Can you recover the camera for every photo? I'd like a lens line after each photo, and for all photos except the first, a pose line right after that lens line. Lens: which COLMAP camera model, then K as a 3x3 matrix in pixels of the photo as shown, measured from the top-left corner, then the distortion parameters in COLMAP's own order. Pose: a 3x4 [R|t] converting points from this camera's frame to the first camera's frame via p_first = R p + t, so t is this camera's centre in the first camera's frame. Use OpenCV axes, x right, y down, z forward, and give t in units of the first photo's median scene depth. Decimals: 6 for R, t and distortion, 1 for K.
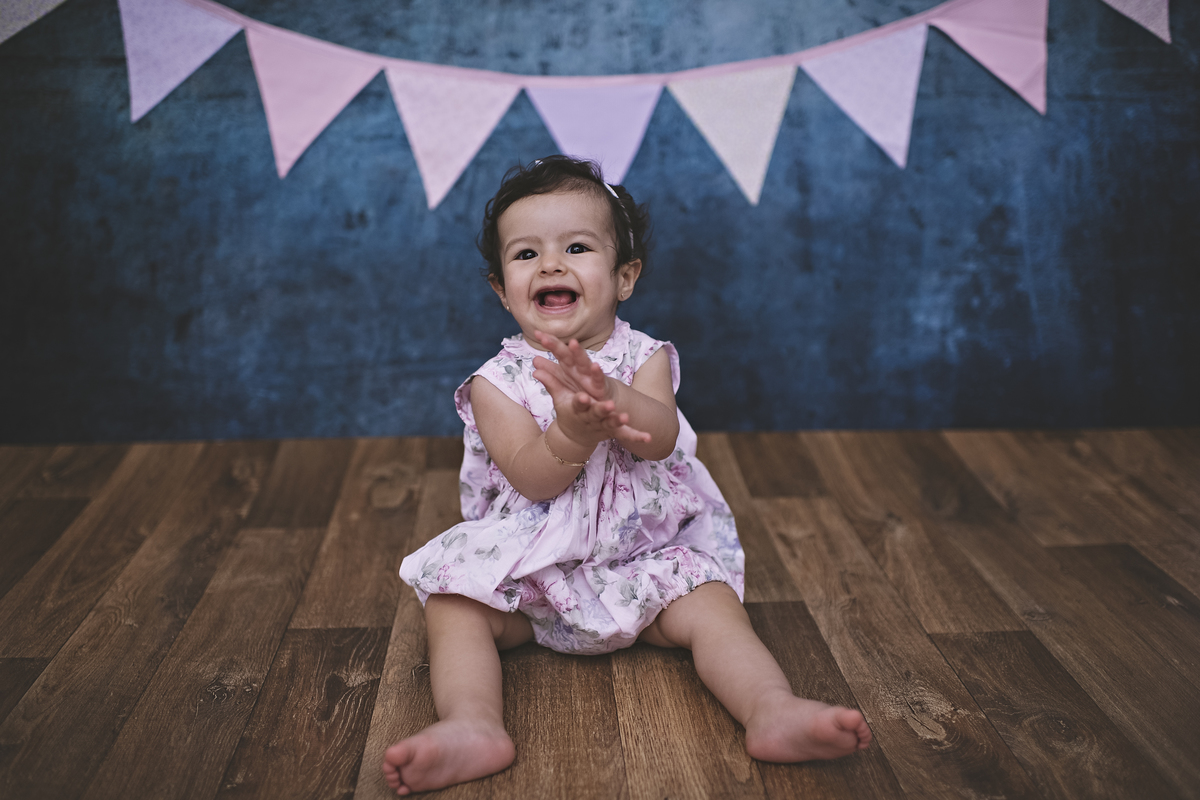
lens RADIAL K [[1151.4, 0, 622.1], [0, 1151.4, 397.3], [0, 0, 1]] dist [-0.076614, 0.000000]
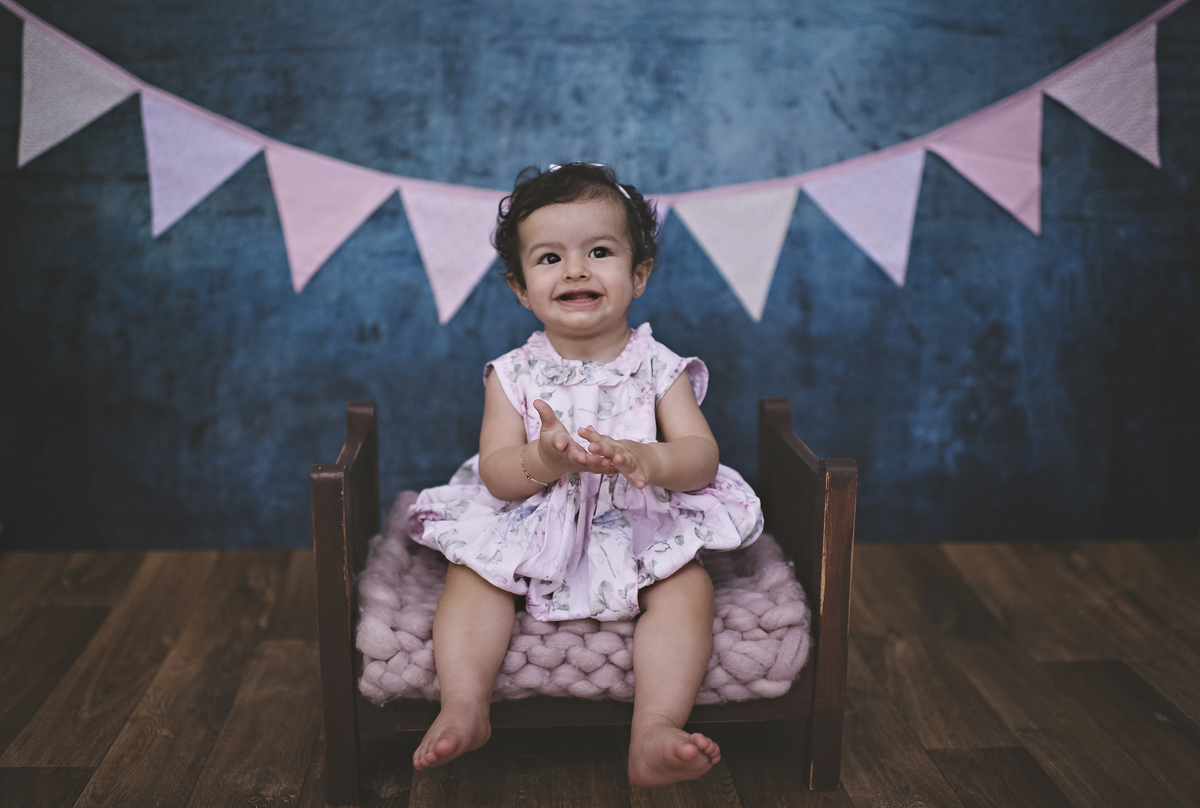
lens RADIAL K [[1238.4, 0, 598.4], [0, 1238.4, 399.8], [0, 0, 1]] dist [-0.083459, 0.000000]
pose [[0.999971, 0.007430, -0.001680, -0.024809], [-0.007514, 0.998291, -0.057960, -0.033565], [0.001246, 0.057971, 0.998318, -0.102197]]
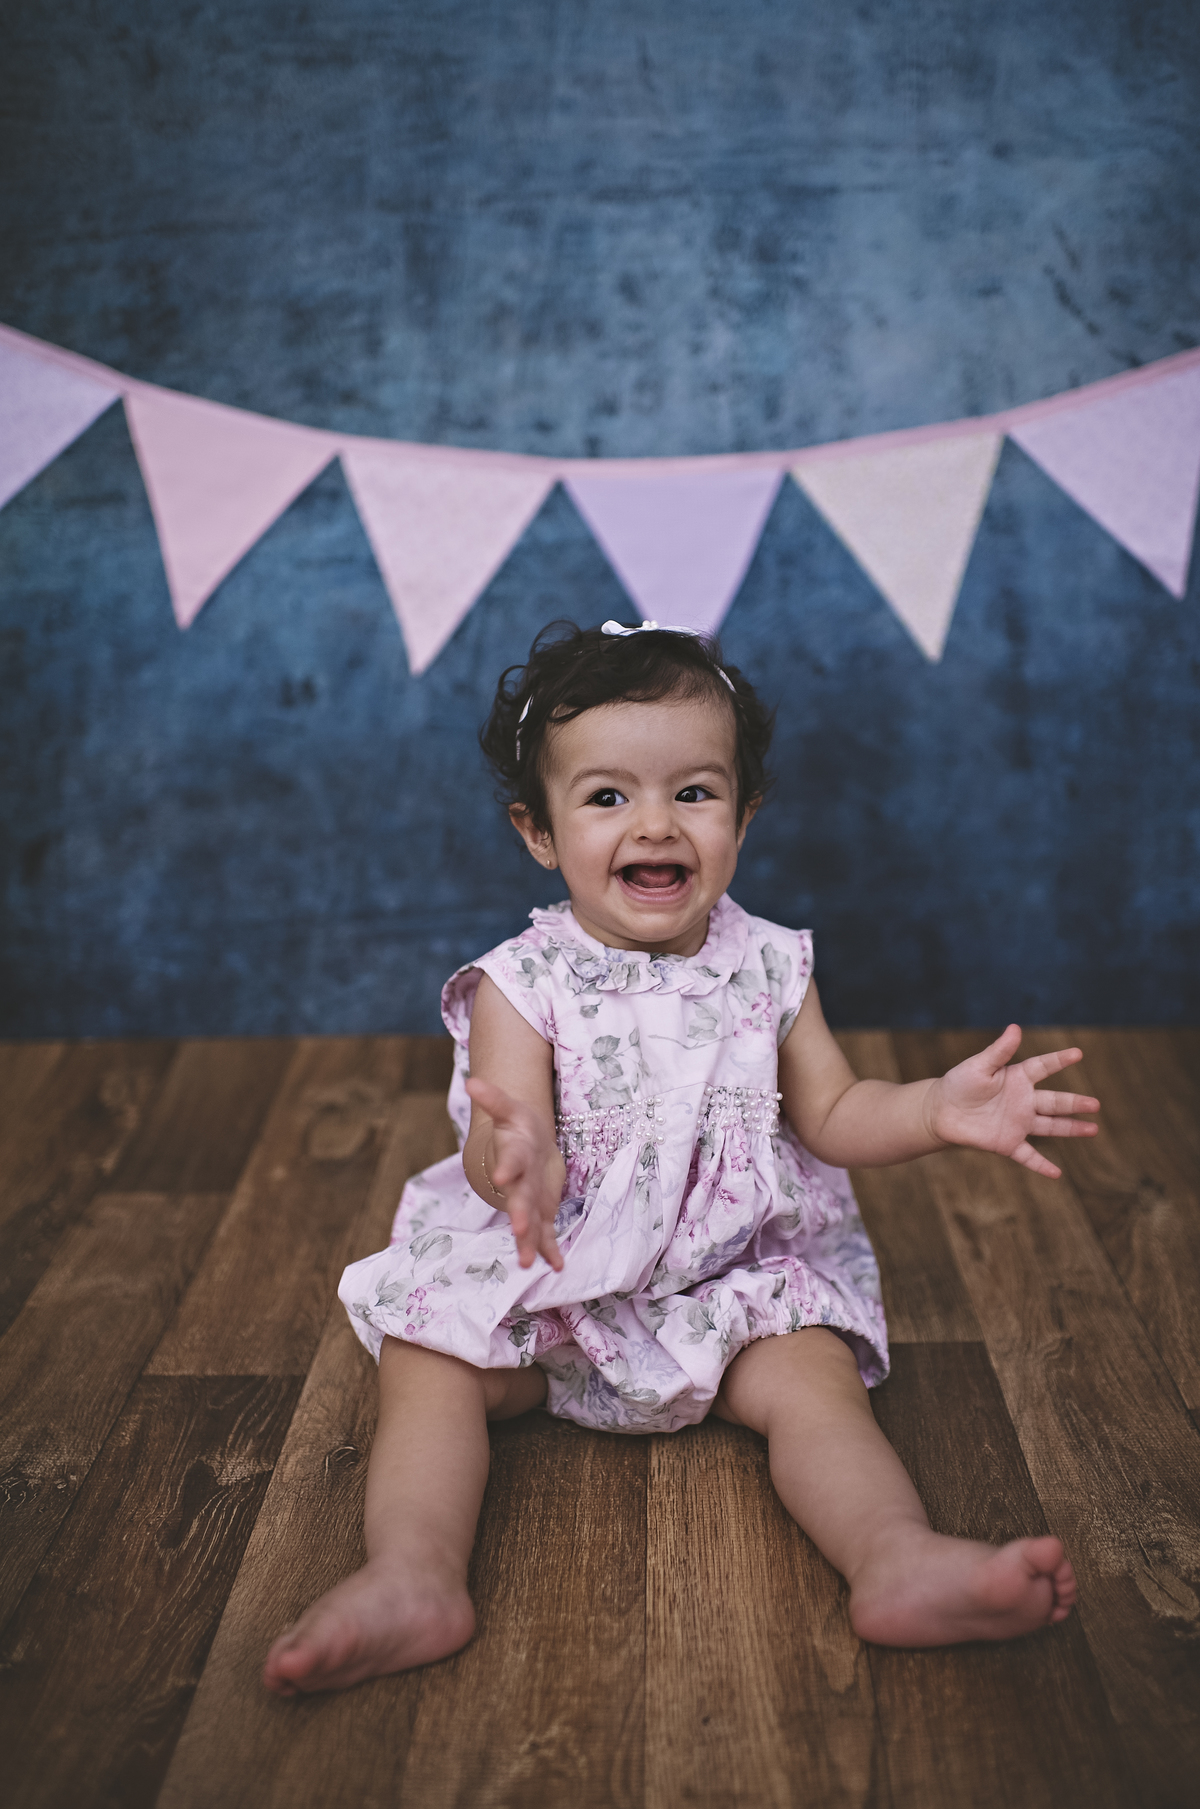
lens RADIAL K [[1735.7, 0, 655.5], [0, 1735.7, 907.7], [0, 0, 1]] dist [-0.076614, 0.000000]
pose [[0.996065, 0.001079, -0.088614, 0.050156], [-0.000515, 0.999979, 0.006387, -0.042514], [0.088619, -0.006316, 0.996046, 0.063671]]
